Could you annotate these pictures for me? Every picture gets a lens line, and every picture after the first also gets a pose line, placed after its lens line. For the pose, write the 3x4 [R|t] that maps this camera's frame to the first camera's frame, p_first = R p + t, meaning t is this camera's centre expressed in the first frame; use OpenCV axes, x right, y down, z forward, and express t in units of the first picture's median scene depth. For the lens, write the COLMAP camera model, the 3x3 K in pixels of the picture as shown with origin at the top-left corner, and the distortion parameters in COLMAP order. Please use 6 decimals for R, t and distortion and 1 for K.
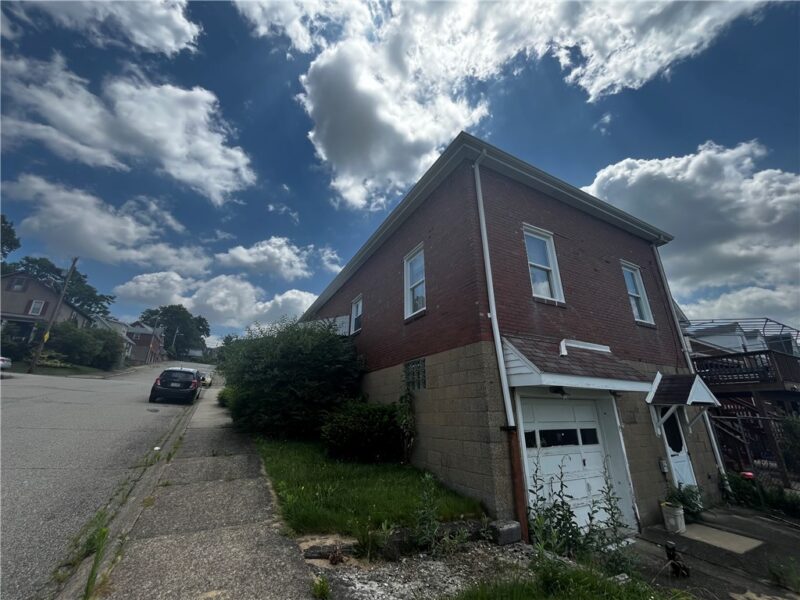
lens RADIAL K [[326.3, 0, 400.0], [0, 326.3, 300.0], [0, 0, 1]] dist [-0.002547, 0.000046]
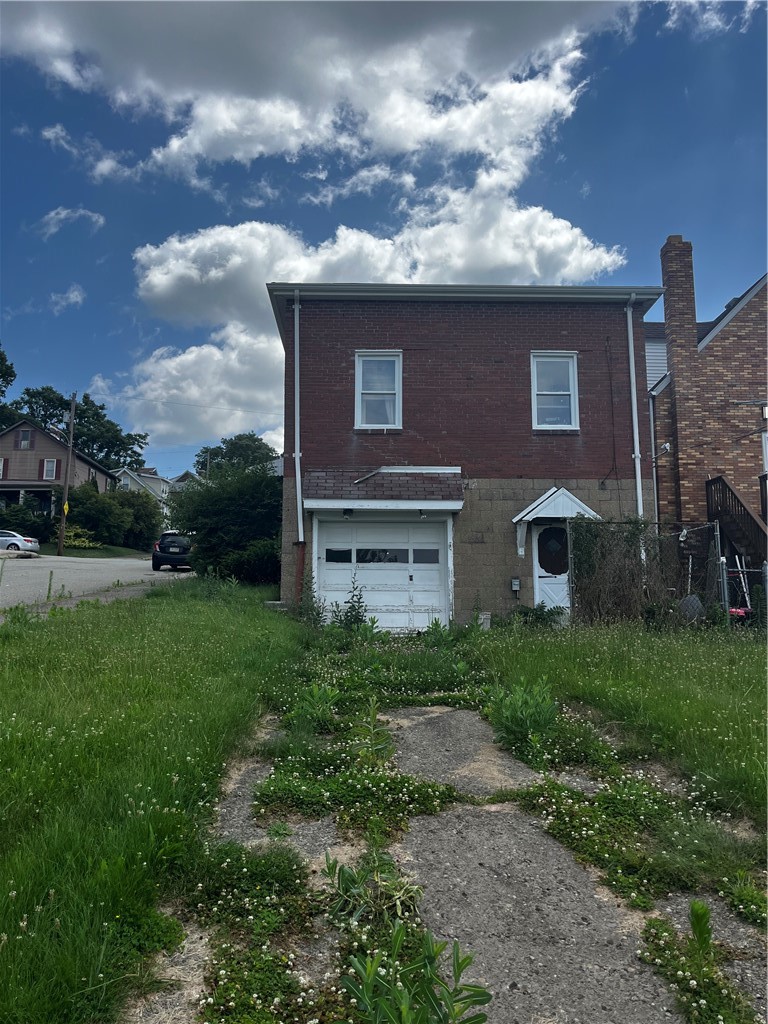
lens RADIAL K [[777.9, 0, 368.6], [0, 777.9, 516.2], [0, 0, 1]] dist [0.124498, -0.198939]
pose [[0.884441, -0.069935, -0.461381, 0.317704], [0.151314, 0.978266, 0.141777, -0.016902], [0.441438, -0.195206, 0.875801, -0.246765]]
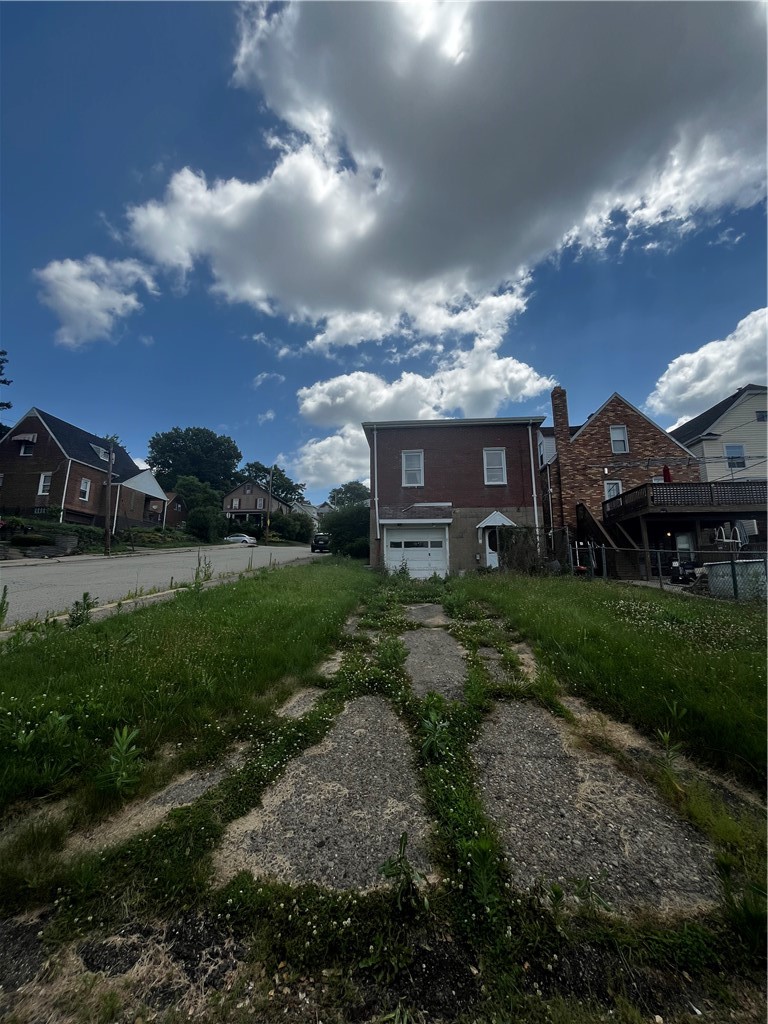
lens RADIAL K [[417.6, 0, 384.0], [0, 417.6, 512.0], [0, 0, 1]] dist [-0.002547, 0.000046]
pose [[0.838878, -0.100434, -0.534973, 0.371776], [0.181993, 0.978019, 0.101769, -0.031463], [0.512993, -0.182733, 0.838717, -0.313653]]
